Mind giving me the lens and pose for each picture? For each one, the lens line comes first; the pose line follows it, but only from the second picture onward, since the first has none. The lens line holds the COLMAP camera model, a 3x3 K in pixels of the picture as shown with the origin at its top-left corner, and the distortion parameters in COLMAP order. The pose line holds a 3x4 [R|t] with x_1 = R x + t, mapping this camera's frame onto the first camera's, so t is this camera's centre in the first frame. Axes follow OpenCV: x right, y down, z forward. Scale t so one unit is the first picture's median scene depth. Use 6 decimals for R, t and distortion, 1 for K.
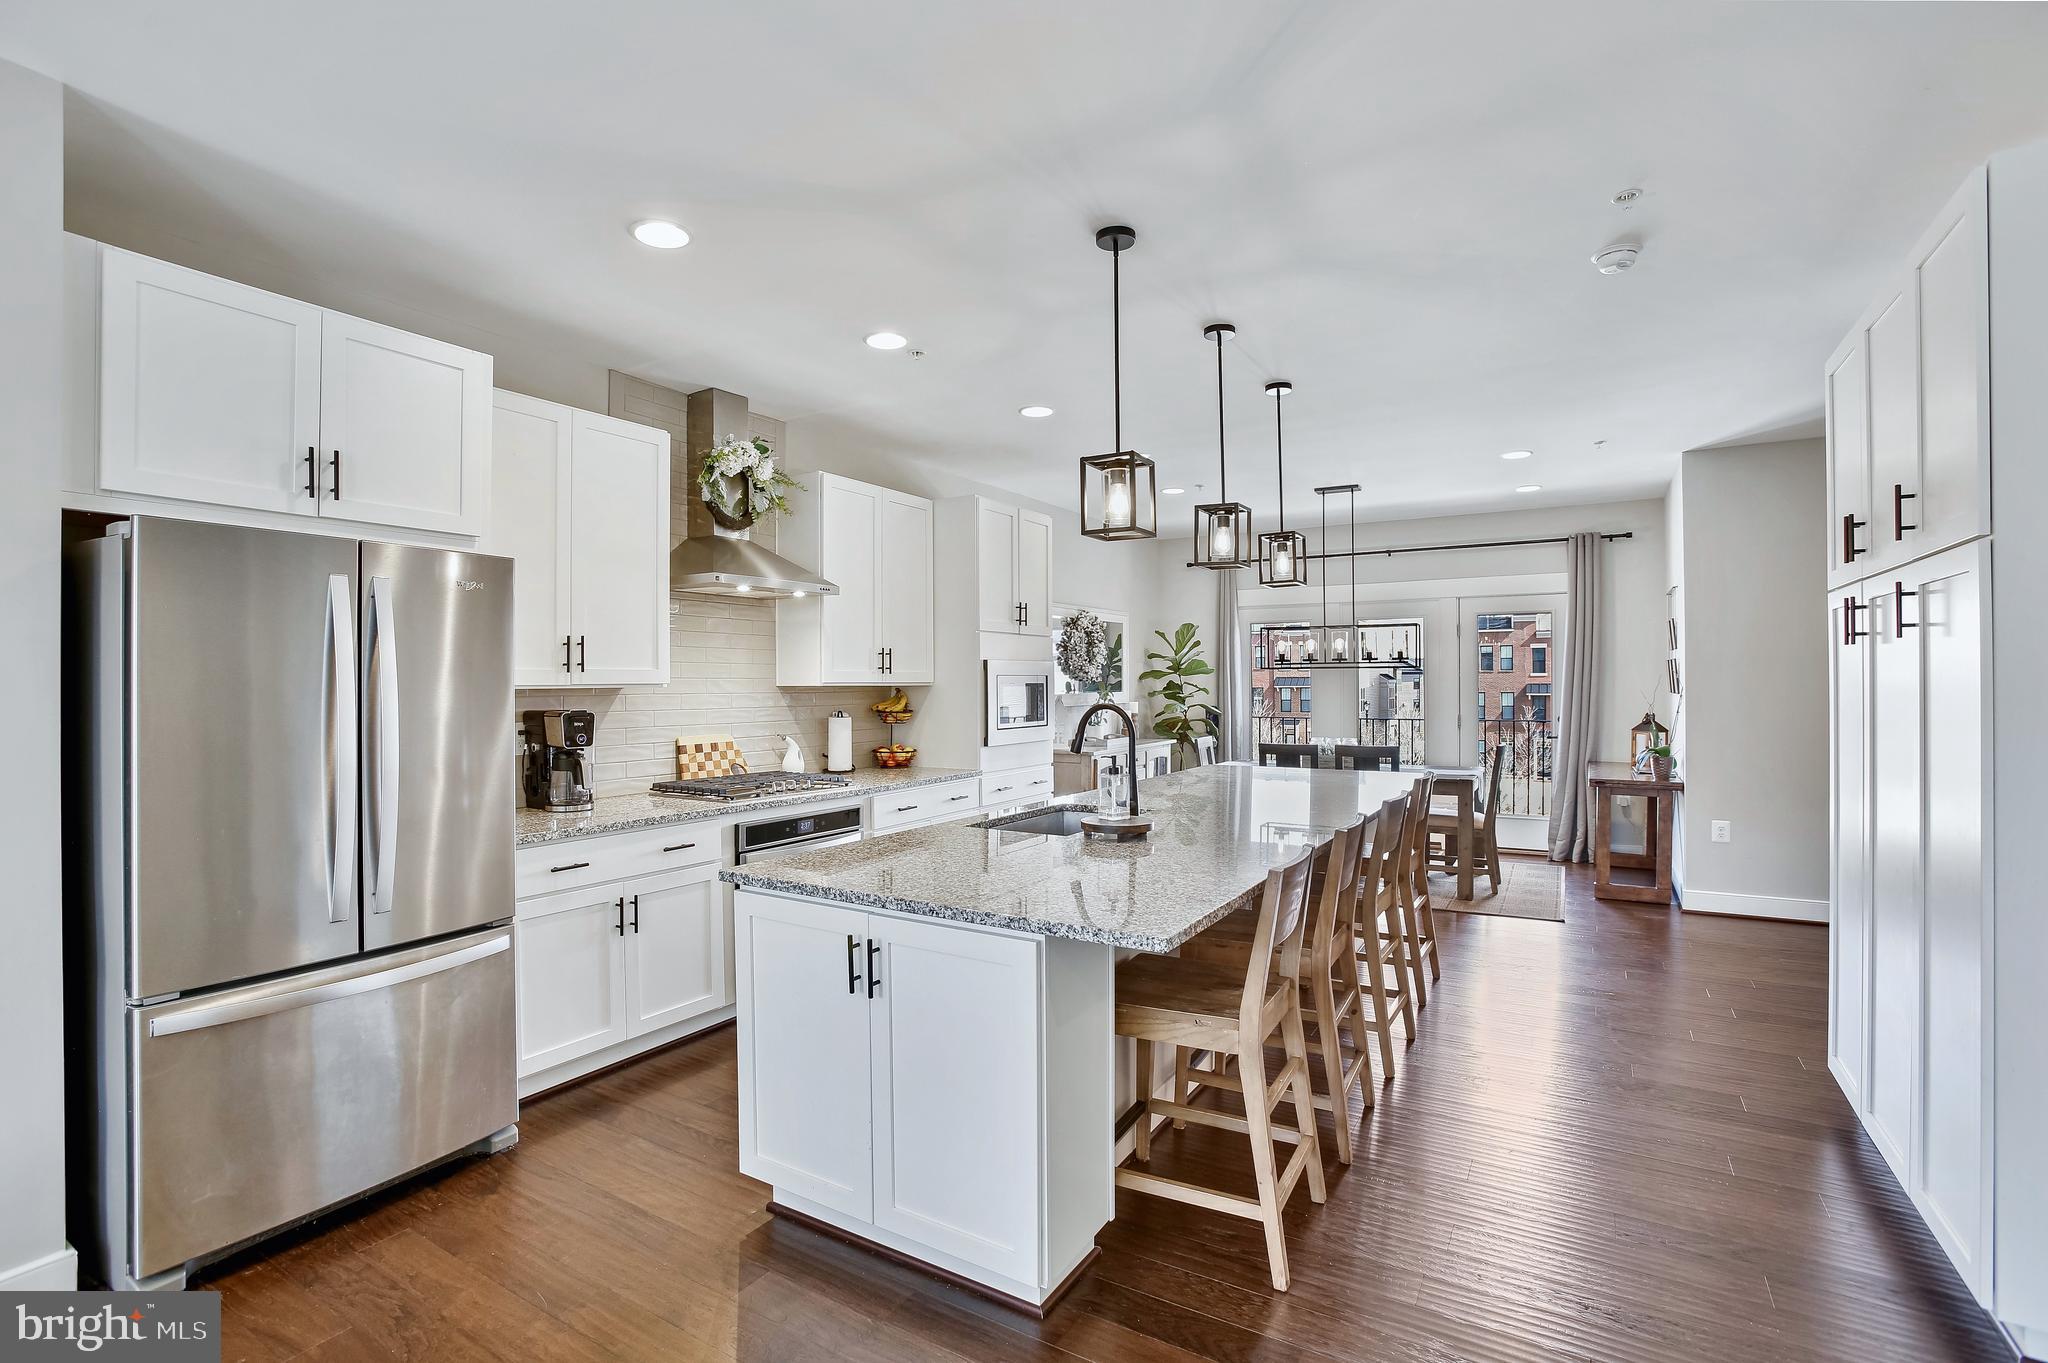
lens RADIAL K [[949.4, 0, 1024.0], [0, 949.4, 681.5], [0, 0, 1]] dist [-0.019907, 0.000291]
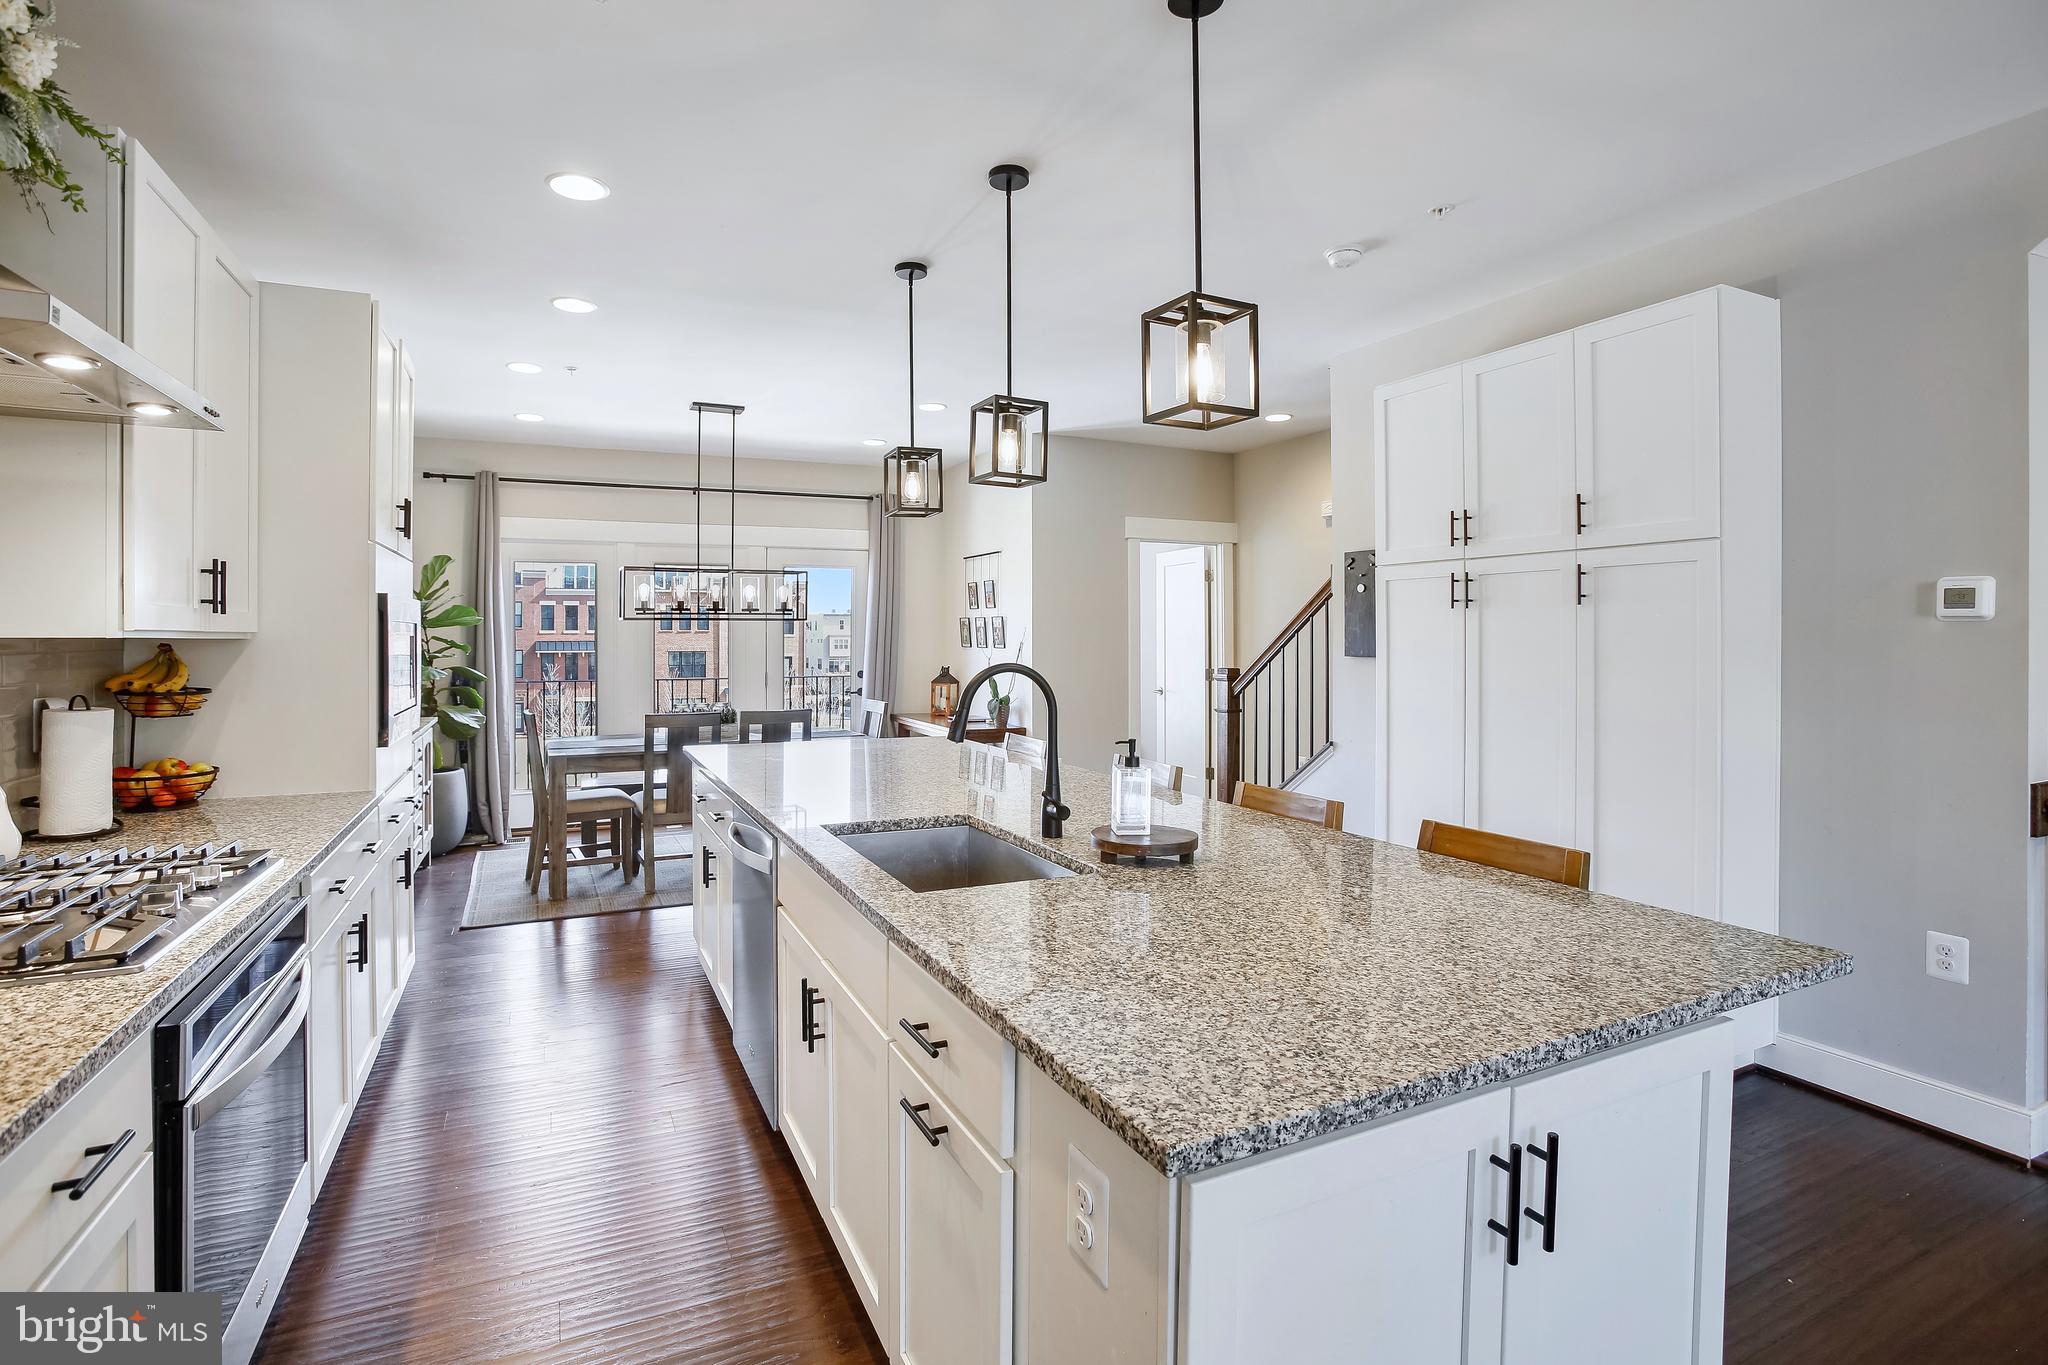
lens RADIAL K [[962.4, 0, 1018.5], [0, 962.4, 647.3], [0, 0, 1]] dist [-0.060257, 0.000277]
pose [[0.550741, -0.005315, 0.834659, -0.231542], [-0.002277, 0.999966, 0.007869, 0.002984], [-0.834673, -0.006234, 0.550710, 0.306473]]
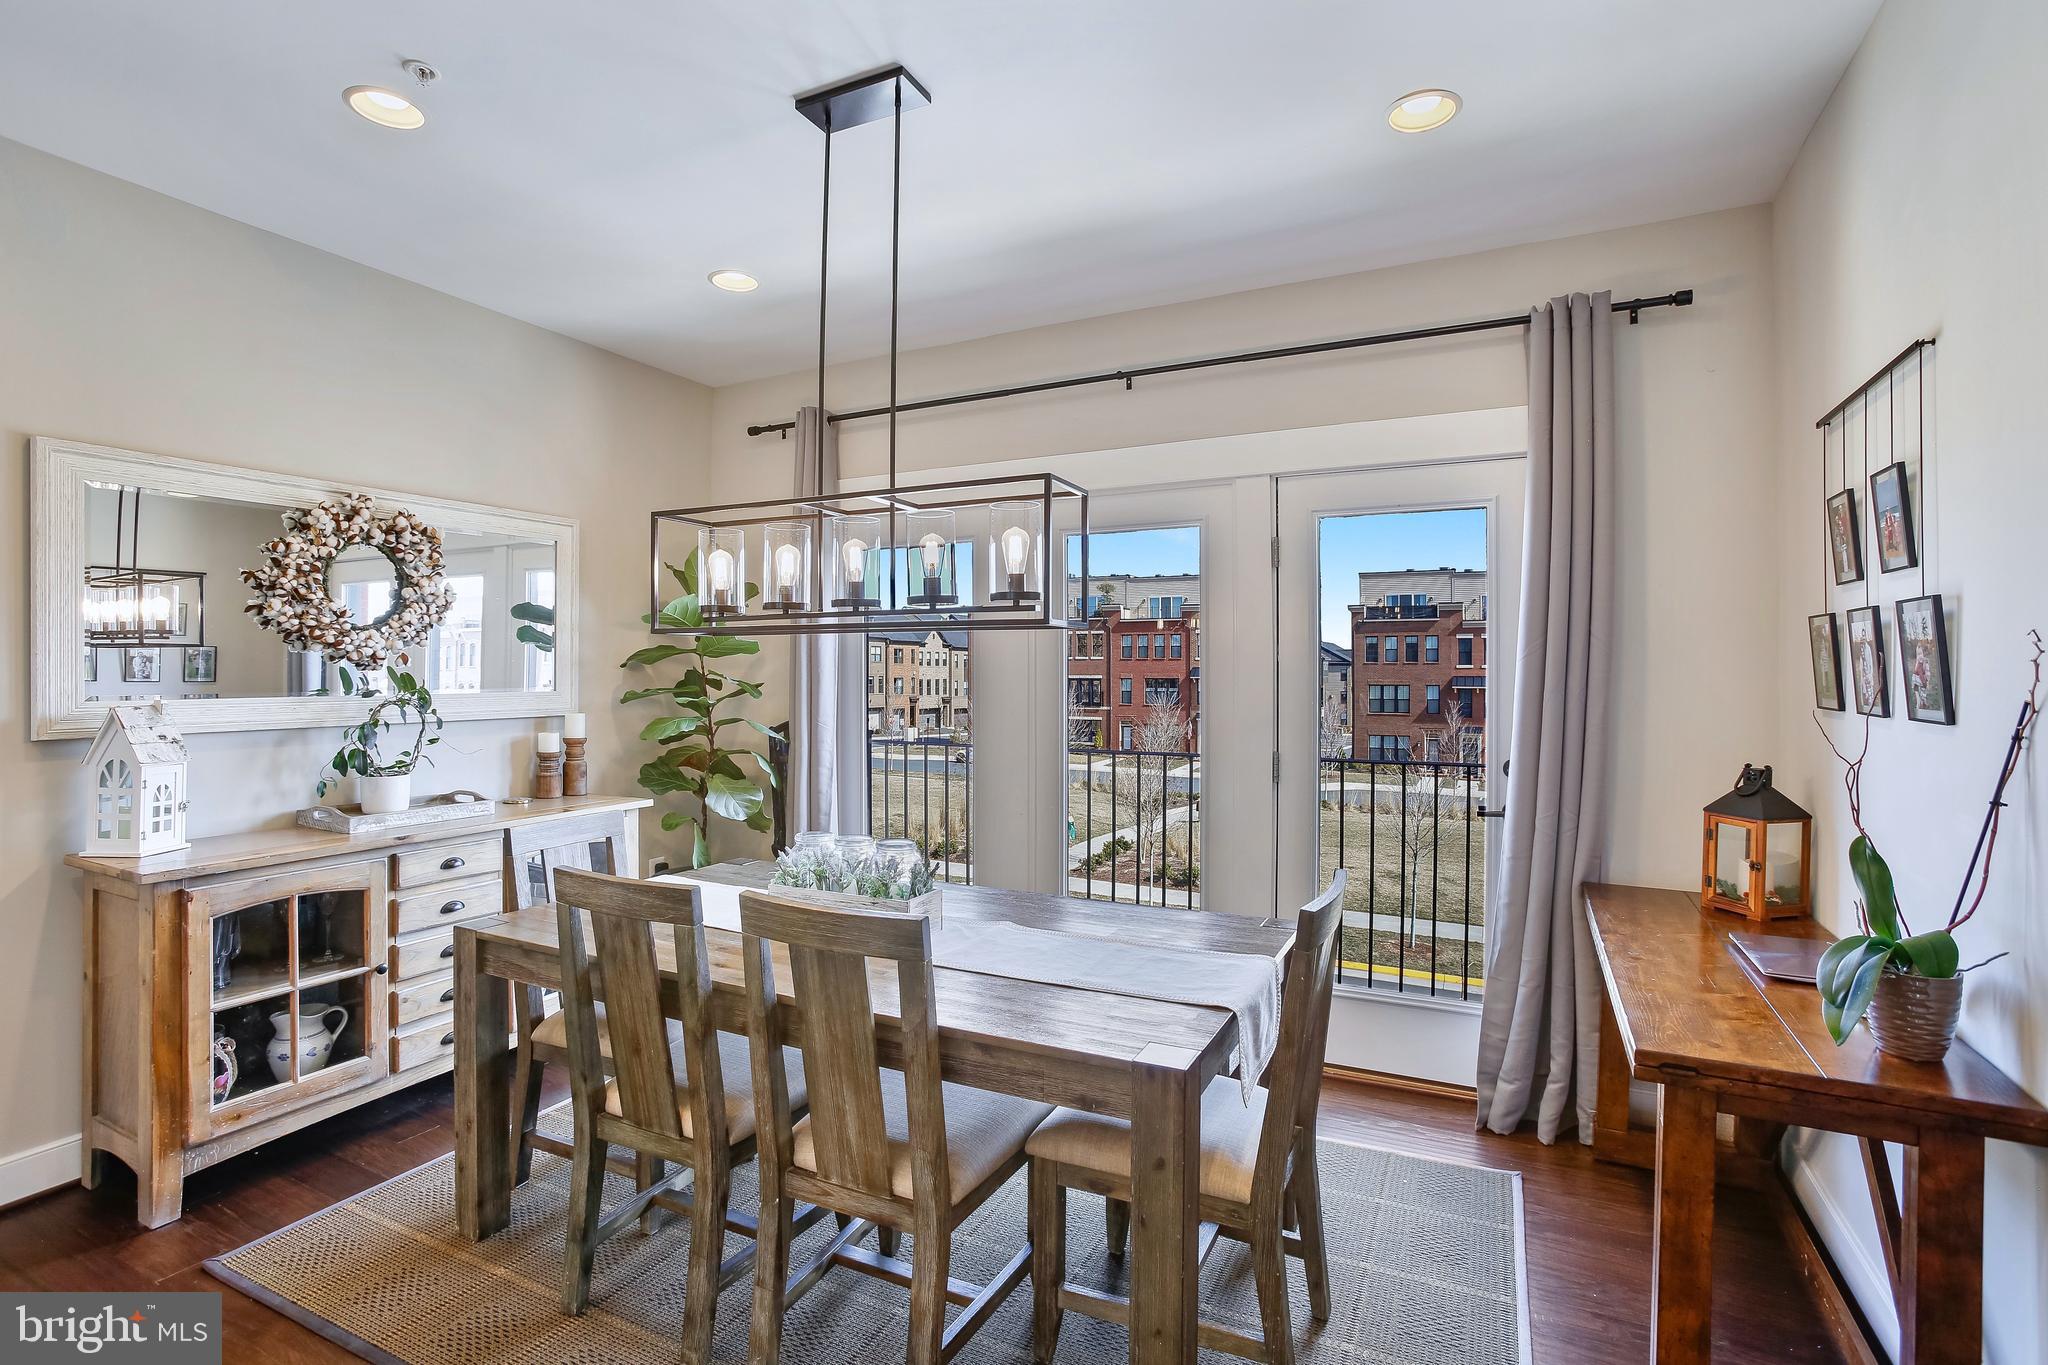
lens RADIAL K [[992.2, 0, 1025.3], [0, 992.2, 666.2], [0, 0, 1]] dist [0.000268, 0.000254]
pose [[0.996637, 0.006342, 0.081692, 0.357353], [-0.005932, 0.999969, -0.005267, -0.000501], [-0.081723, 0.004765, 0.996644, 0.646145]]
